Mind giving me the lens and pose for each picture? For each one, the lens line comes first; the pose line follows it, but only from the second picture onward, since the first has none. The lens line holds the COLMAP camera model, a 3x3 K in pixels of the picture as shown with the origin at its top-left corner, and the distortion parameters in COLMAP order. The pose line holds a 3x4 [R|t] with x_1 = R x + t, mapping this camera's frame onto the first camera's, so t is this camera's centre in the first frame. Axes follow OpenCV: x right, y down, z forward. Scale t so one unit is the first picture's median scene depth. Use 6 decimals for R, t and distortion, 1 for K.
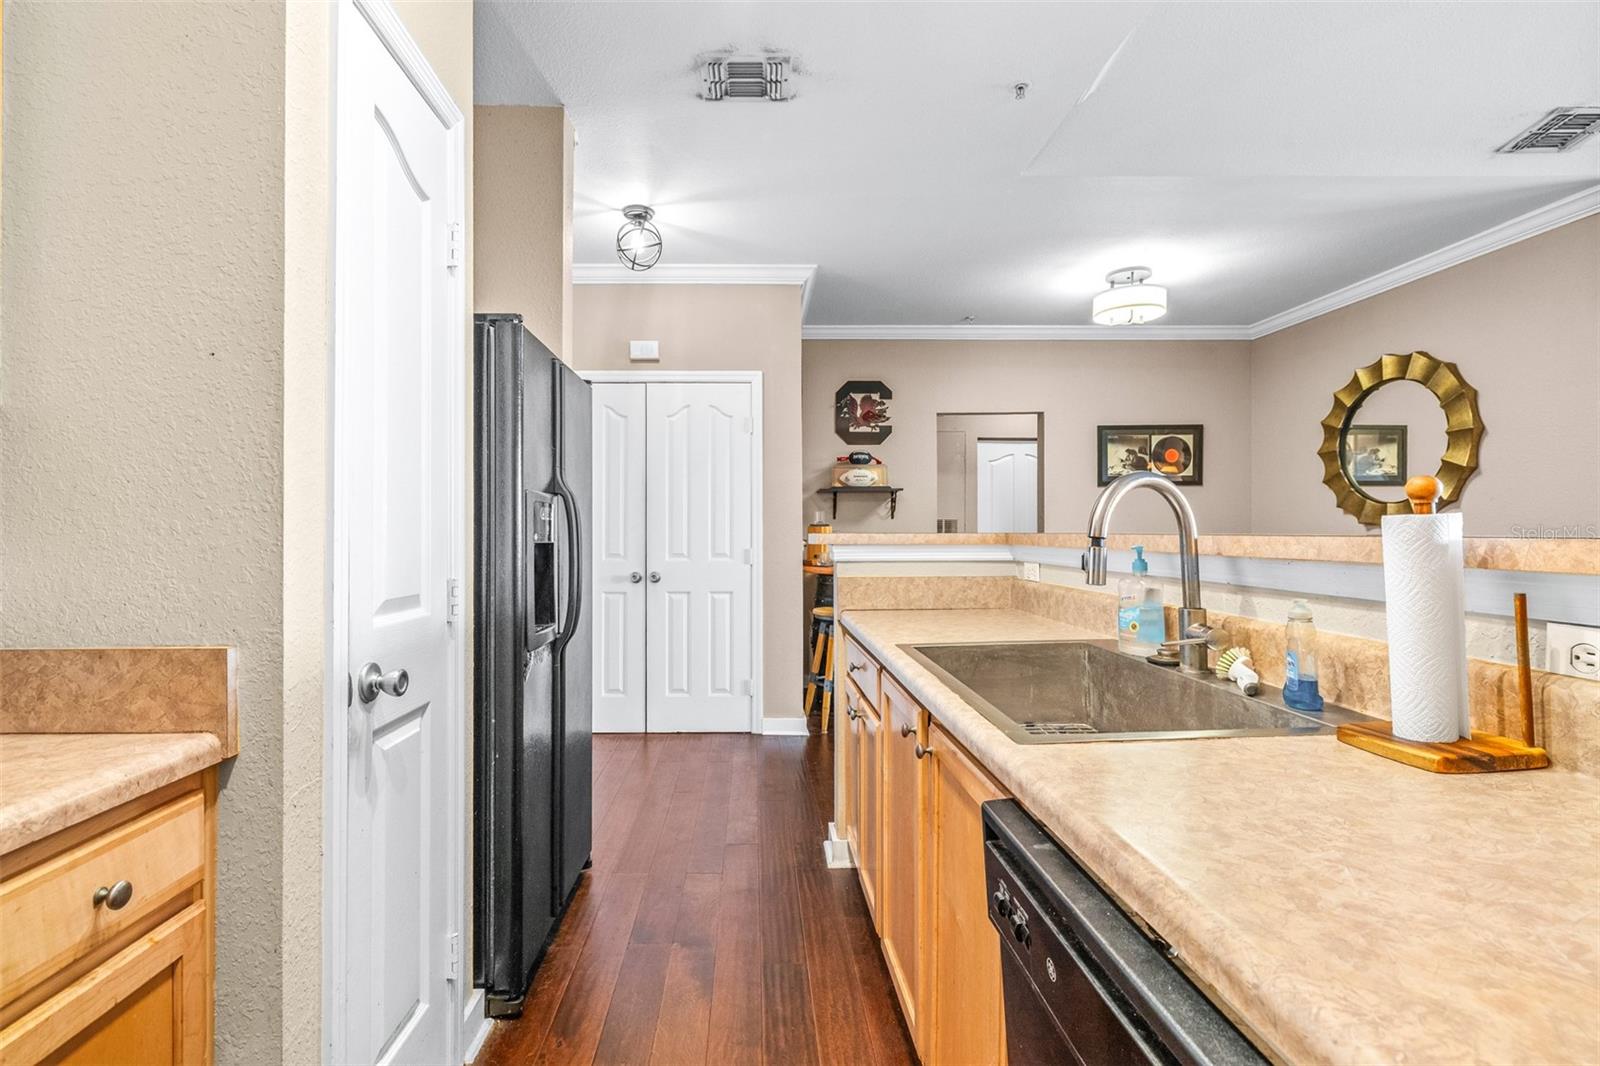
lens RADIAL K [[734.3, 0, 759.5], [0, 734.3, 528.6], [0, 0, 1]] dist [0.000239, -0.000175]
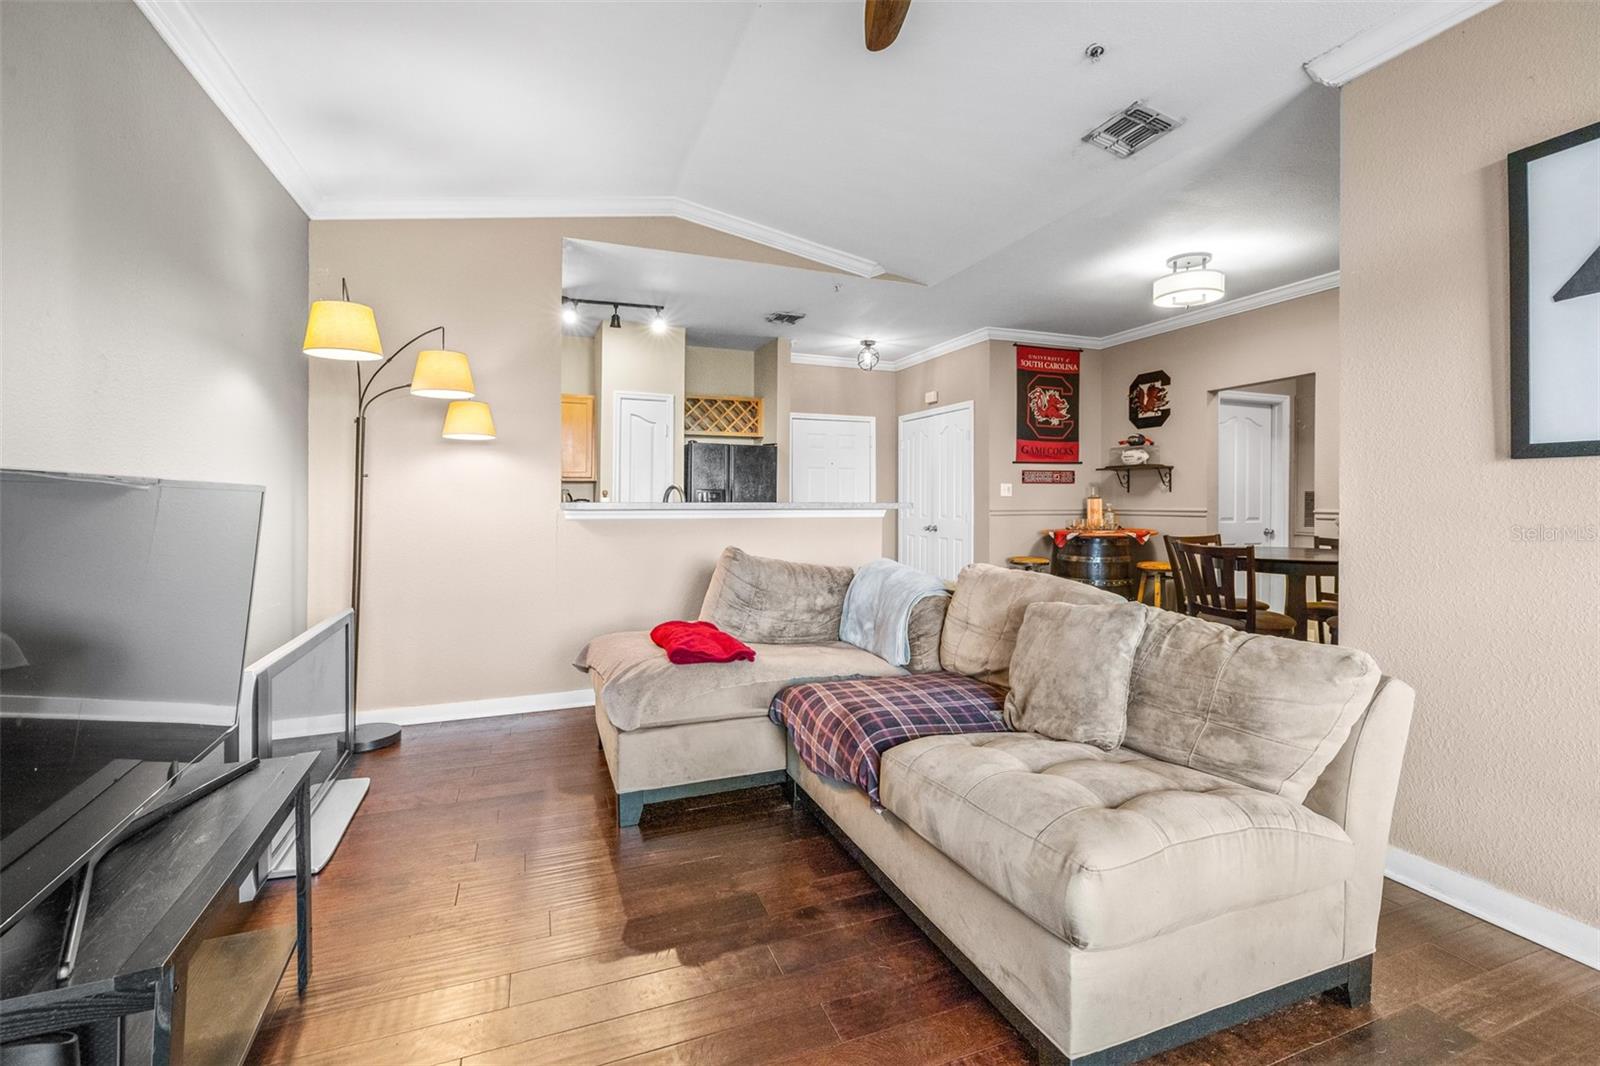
lens RADIAL K [[701.9, 0, 797.4], [0, 701.9, 492.7], [0, 0, 1]] dist [0.000464, 0.000024]
pose [[0.343437, -0.005779, -0.939158, 2.051471], [0.002249, 0.999983, -0.005331, -0.015308], [0.939173, -0.000281, 0.343444, 0.210184]]
